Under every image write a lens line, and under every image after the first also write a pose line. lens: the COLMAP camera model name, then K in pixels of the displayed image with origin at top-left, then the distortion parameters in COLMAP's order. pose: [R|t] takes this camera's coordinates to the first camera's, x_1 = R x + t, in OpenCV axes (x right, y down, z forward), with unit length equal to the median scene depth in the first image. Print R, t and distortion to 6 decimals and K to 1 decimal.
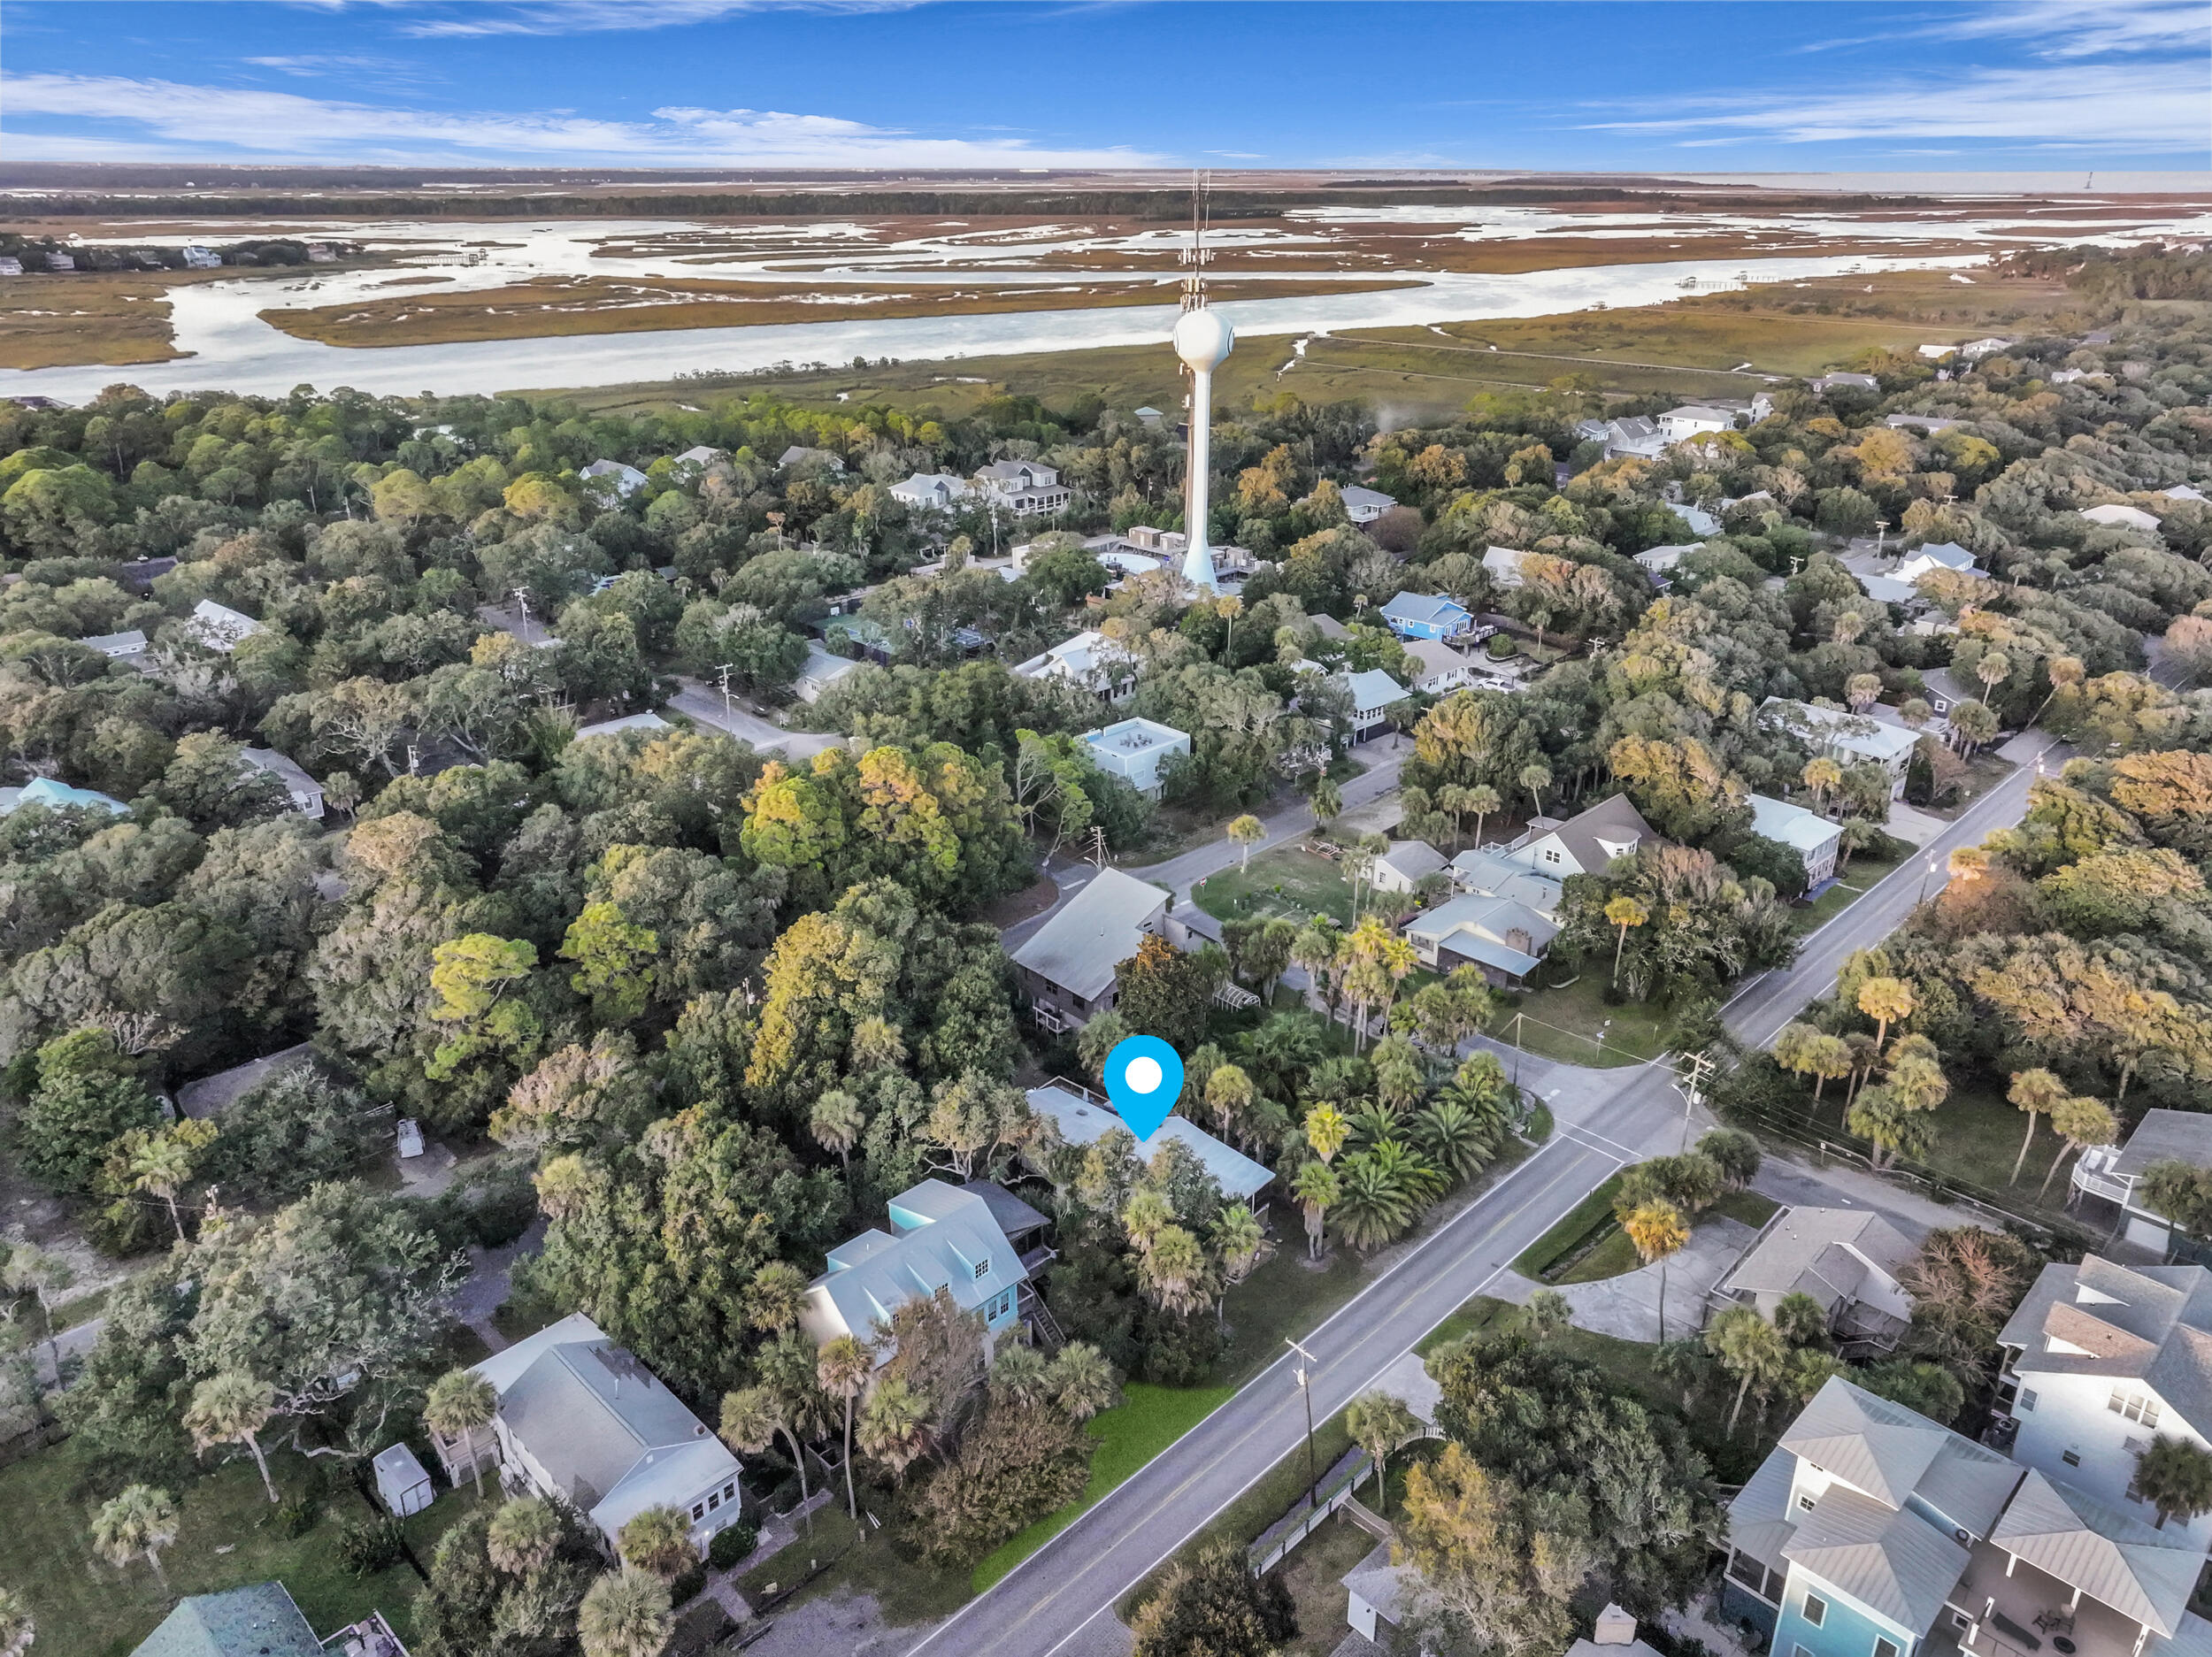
lens RADIAL K [[1557.1, 0, 1113.1], [0, 1557.1, 843.5], [0, 0, 1]] dist [0.034718, -0.029505]
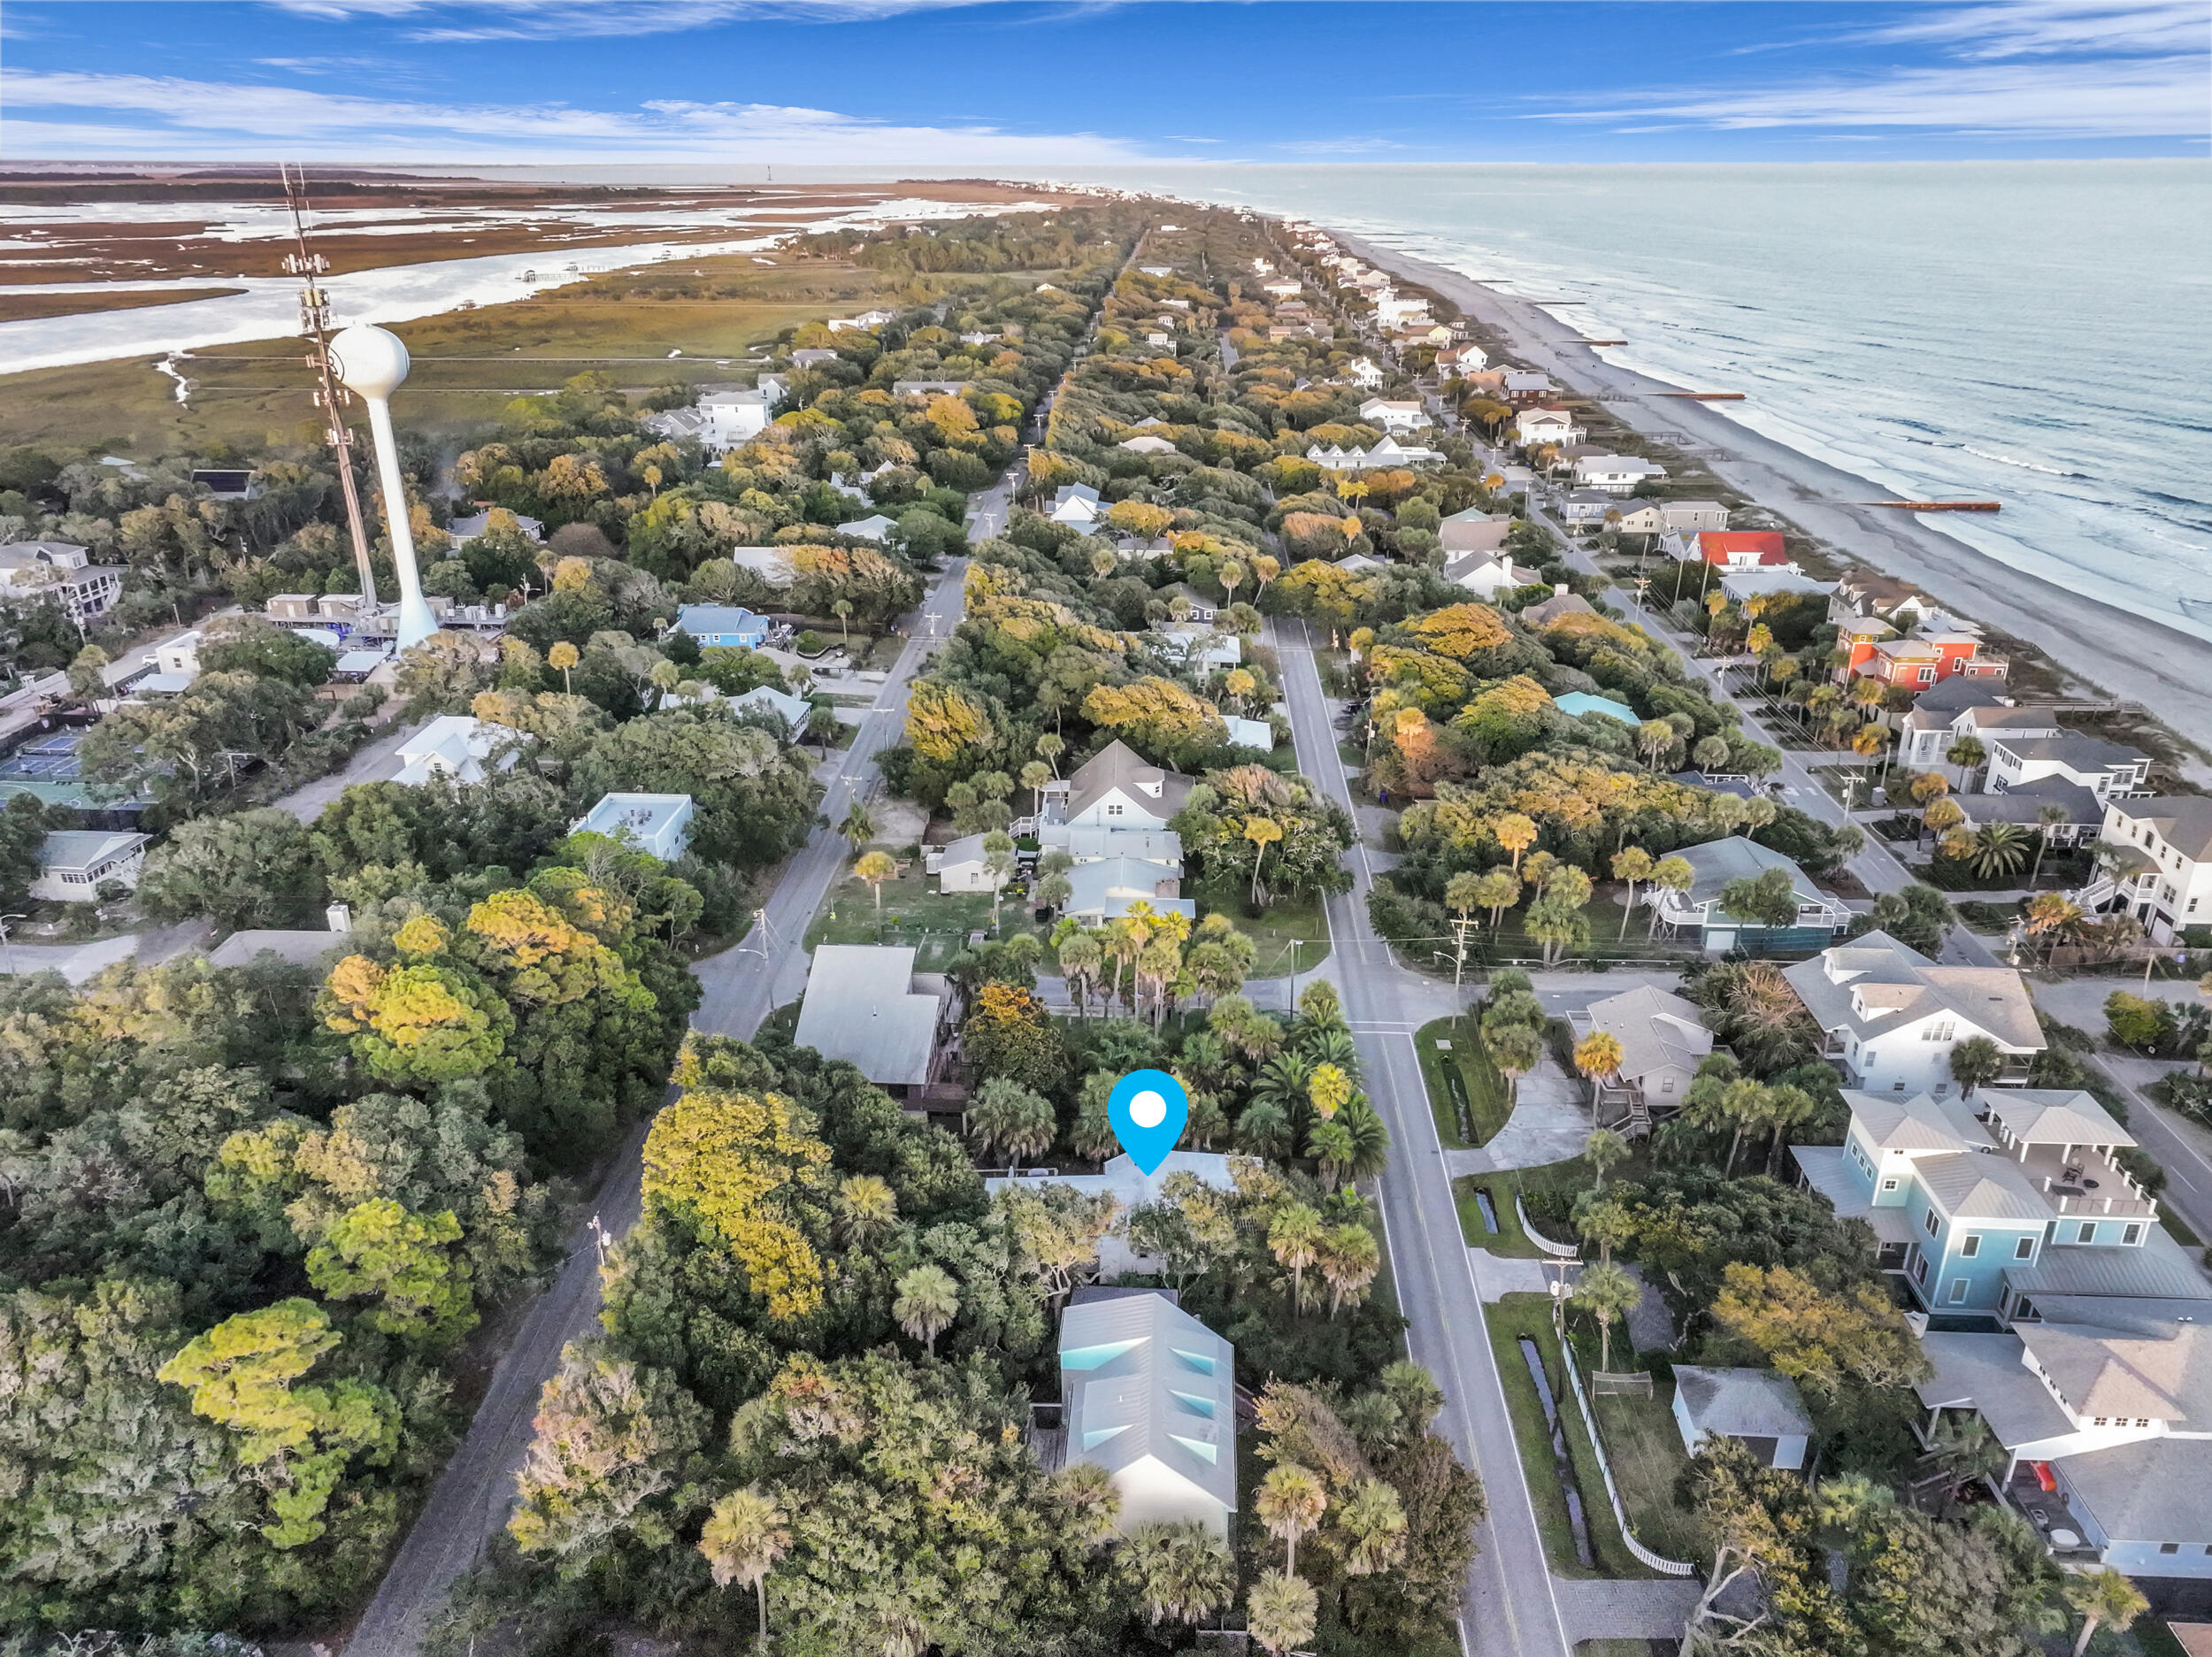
lens RADIAL K [[1539.1, 0, 1106.0], [0, 1539.1, 828.5], [0, 0, 1]] dist [0.008013, 0.042179]
pose [[0.752485, -0.275092, 0.598407, -0.170396], [0.275180, 0.956804, 0.093817, -0.037749], [-0.598367, 0.094074, 0.795680, 0.083118]]
